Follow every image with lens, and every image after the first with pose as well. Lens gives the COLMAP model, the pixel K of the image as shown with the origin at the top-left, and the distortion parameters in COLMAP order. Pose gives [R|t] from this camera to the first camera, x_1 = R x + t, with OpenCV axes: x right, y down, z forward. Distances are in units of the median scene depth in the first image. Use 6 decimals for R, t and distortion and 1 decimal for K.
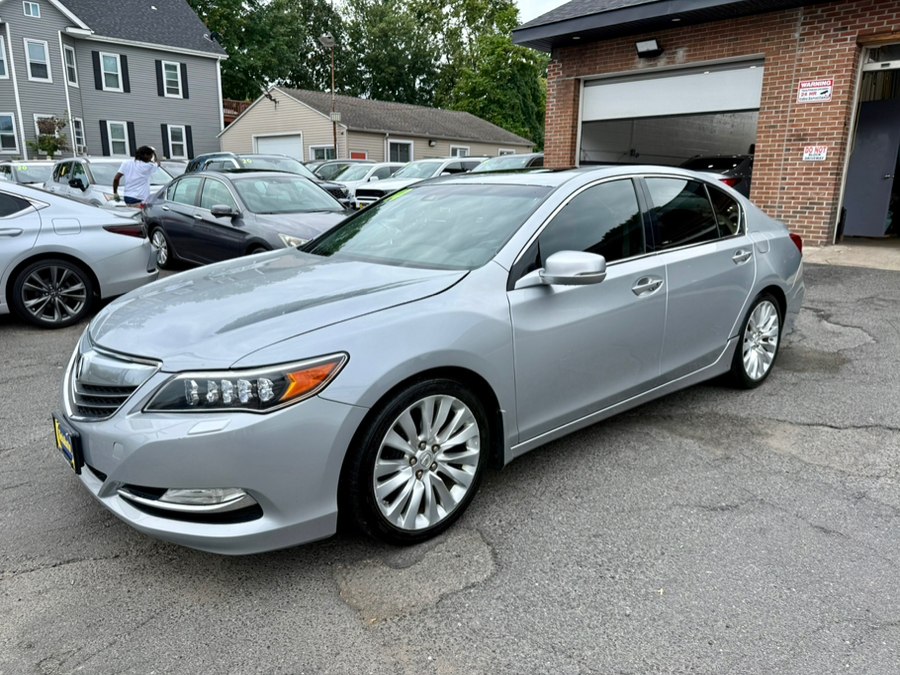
lens RADIAL K [[668.2, 0, 451.0], [0, 668.2, 346.1], [0, 0, 1]] dist [-0.002198, -0.013427]
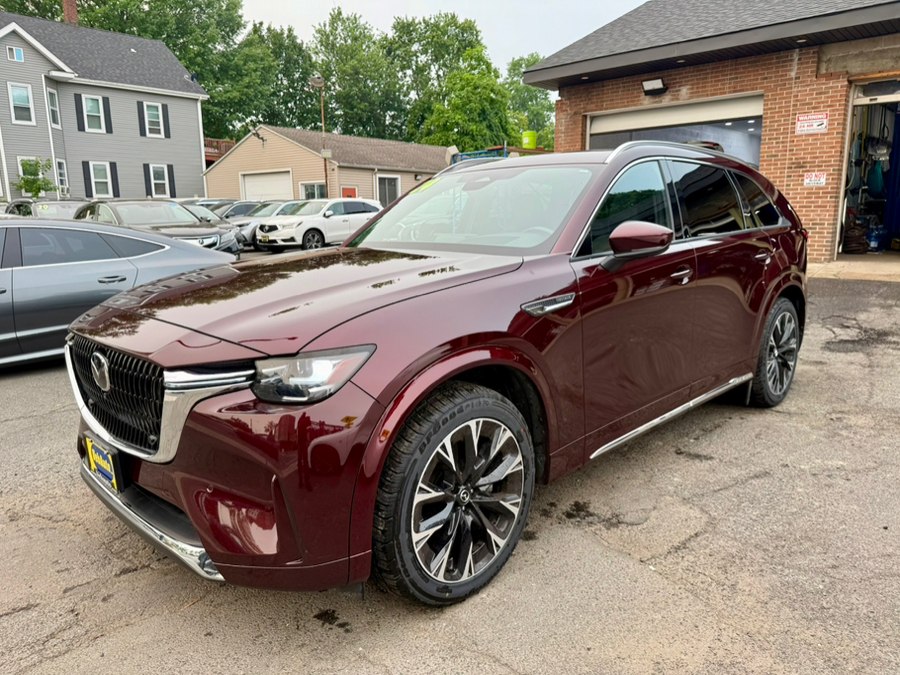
lens RADIAL K [[668.2, 0, 453.1], [0, 668.2, 346.6], [0, 0, 1]] dist [-0.002198, -0.013427]
pose [[0.997850, -0.036315, 0.054550, -0.106994], [0.038654, 0.998350, -0.042466, 0.009866], [-0.052917, 0.044483, 0.997608, -0.049685]]
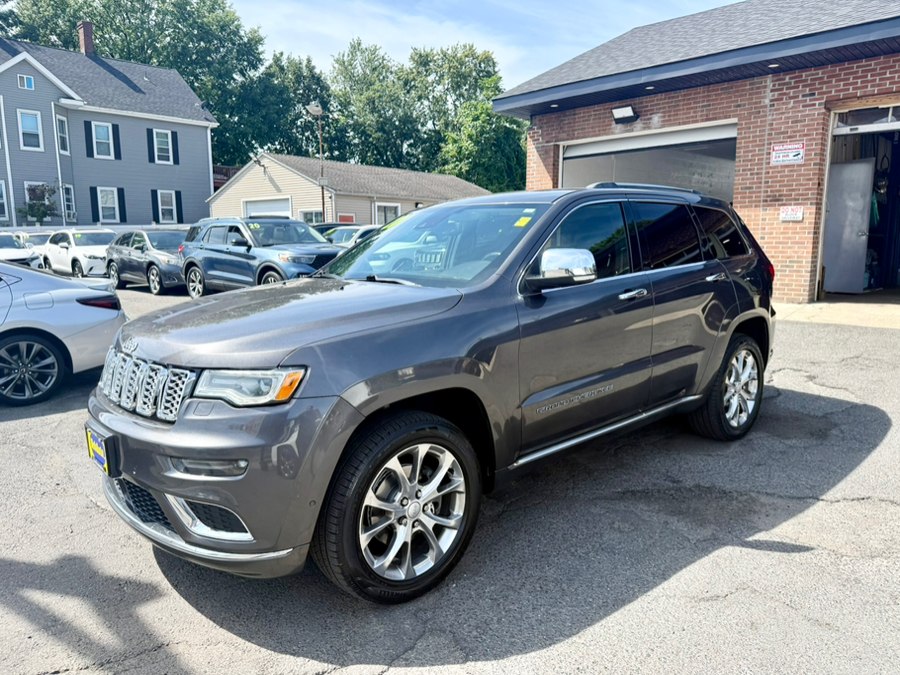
lens RADIAL K [[668.2, 0, 452.8], [0, 668.2, 343.6], [0, 0, 1]] dist [-0.002198, -0.013427]
pose [[0.999721, -0.016837, 0.016544, 0.008691], [0.018217, 0.996024, -0.087201, -0.010500], [-0.015010, 0.087478, 0.996053, 0.010218]]
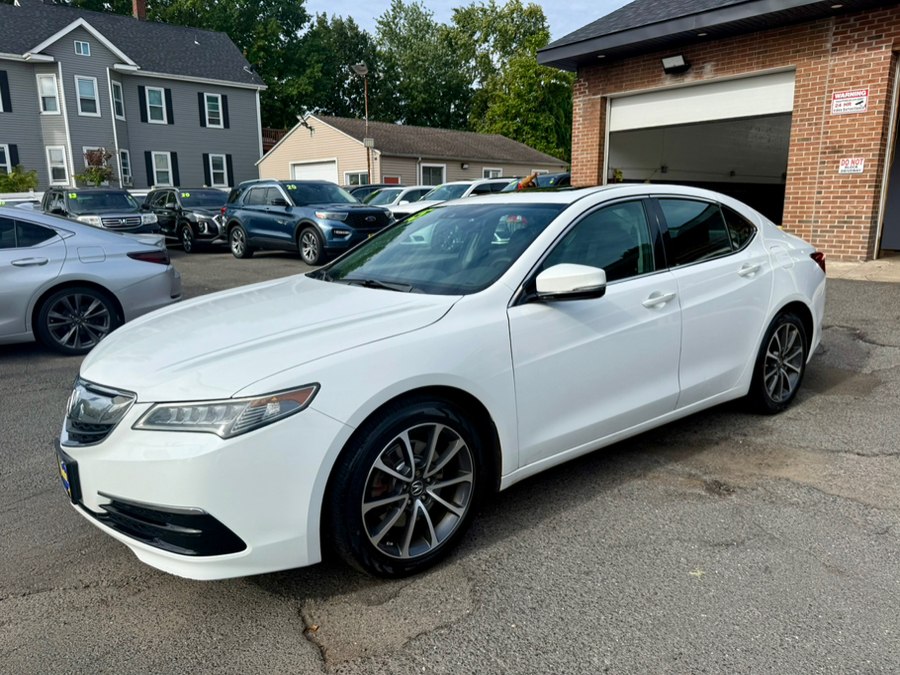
lens RADIAL K [[668.2, 0, 445.9], [0, 668.2, 344.9], [0, 0, 1]] dist [-0.002198, -0.013427]
pose [[0.997843, -0.006484, -0.065324, 0.020987], [0.004264, 0.999411, -0.034063, -0.000676], [0.065506, 0.033711, 0.997283, 0.011240]]
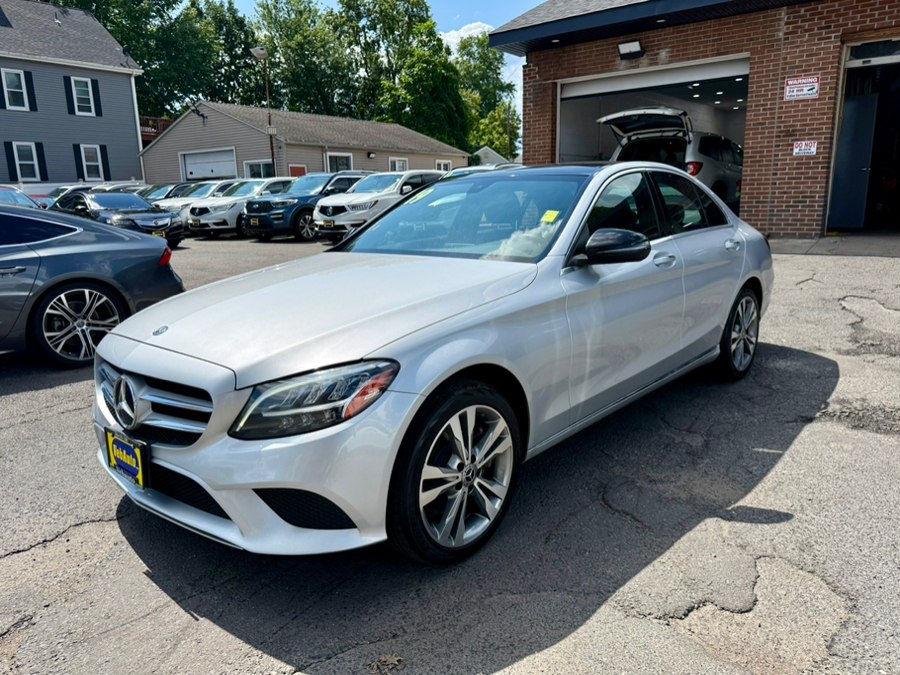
lens RADIAL K [[668.2, 0, 455.8], [0, 668.2, 348.2], [0, 0, 1]] dist [-0.002198, -0.013427]
pose [[0.990282, -0.063540, 0.123706, -0.119091], [0.065538, 0.997776, -0.012147, -0.003658], [-0.122659, 0.020136, 0.992245, 0.045466]]
